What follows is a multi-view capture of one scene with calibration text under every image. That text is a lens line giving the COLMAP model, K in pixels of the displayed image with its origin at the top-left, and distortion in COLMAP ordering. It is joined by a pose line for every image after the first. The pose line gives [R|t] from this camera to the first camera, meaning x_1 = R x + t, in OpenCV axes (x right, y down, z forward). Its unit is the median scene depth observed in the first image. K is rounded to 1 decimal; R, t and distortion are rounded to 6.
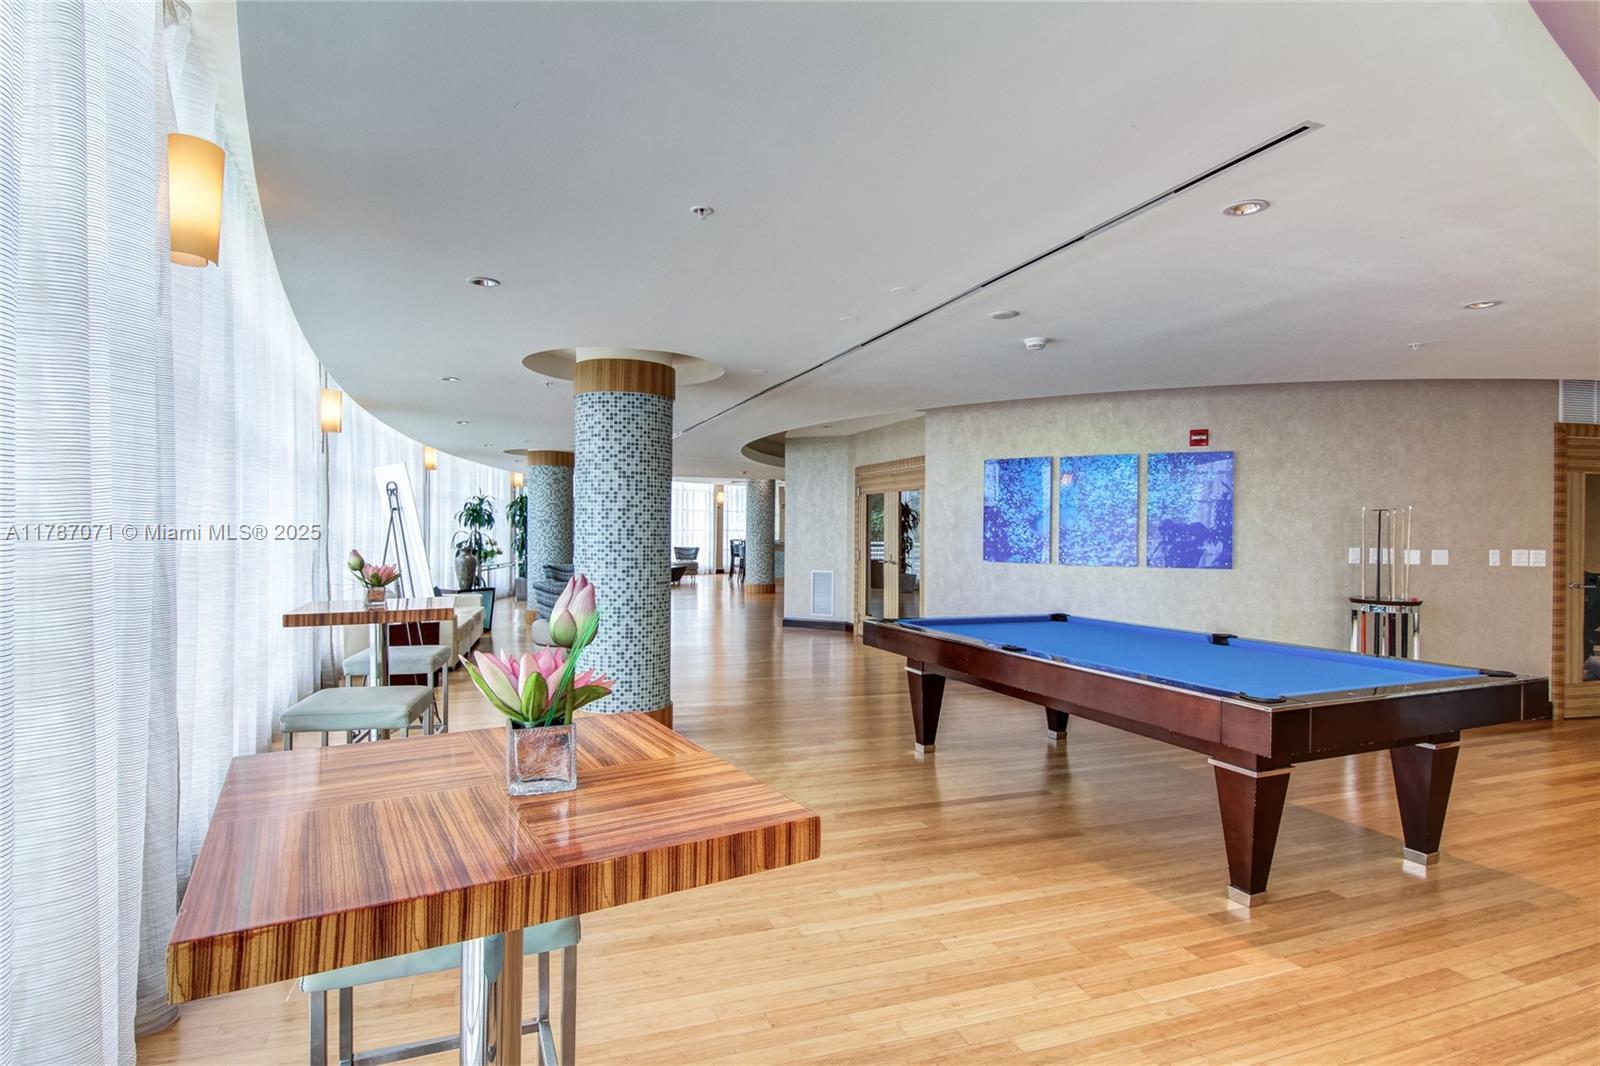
lens RADIAL K [[835.5, 0, 800.0], [0, 835.5, 533.0], [0, 0, 1]] dist [-0.023075, -0.000223]
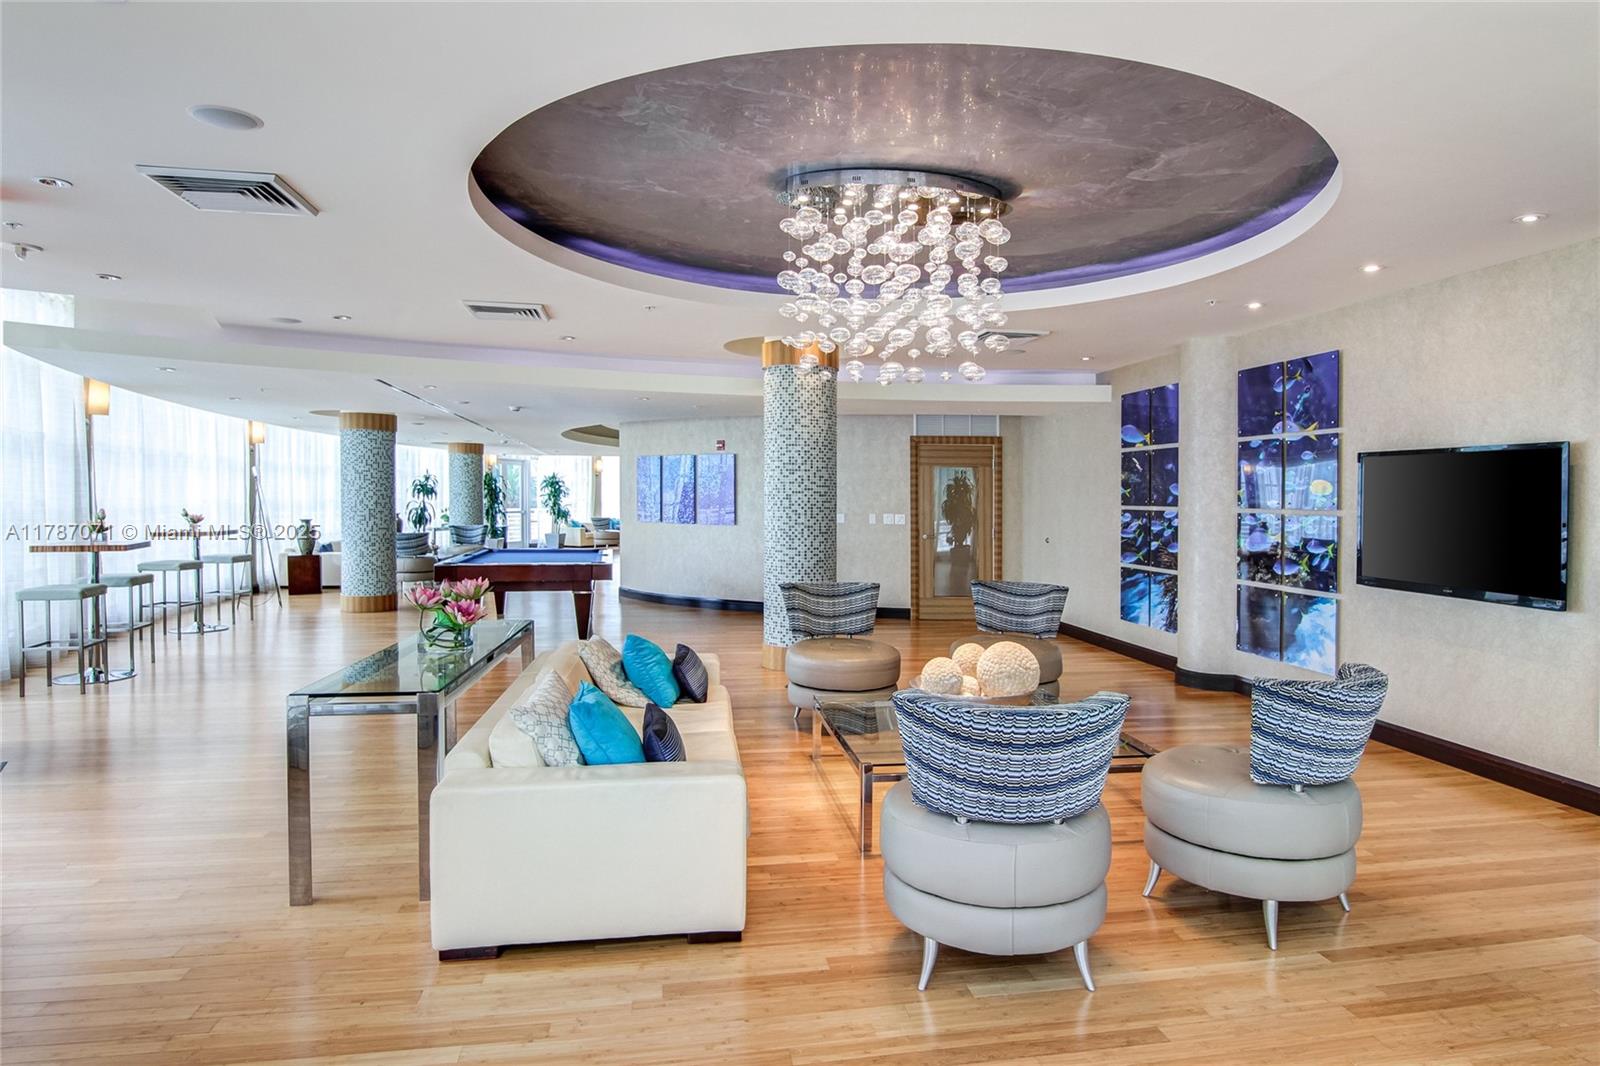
lens RADIAL K [[909.6, 0, 800.0], [0, 909.6, 533.0], [0, 0, 1]] dist [0.000380, -0.000056]
pose [[0.988823, 0.007620, -0.148898, 0.972049], [-0.002853, 0.999477, 0.032206, 0.000357], [0.149065, -0.031421, 0.988328, -0.812033]]
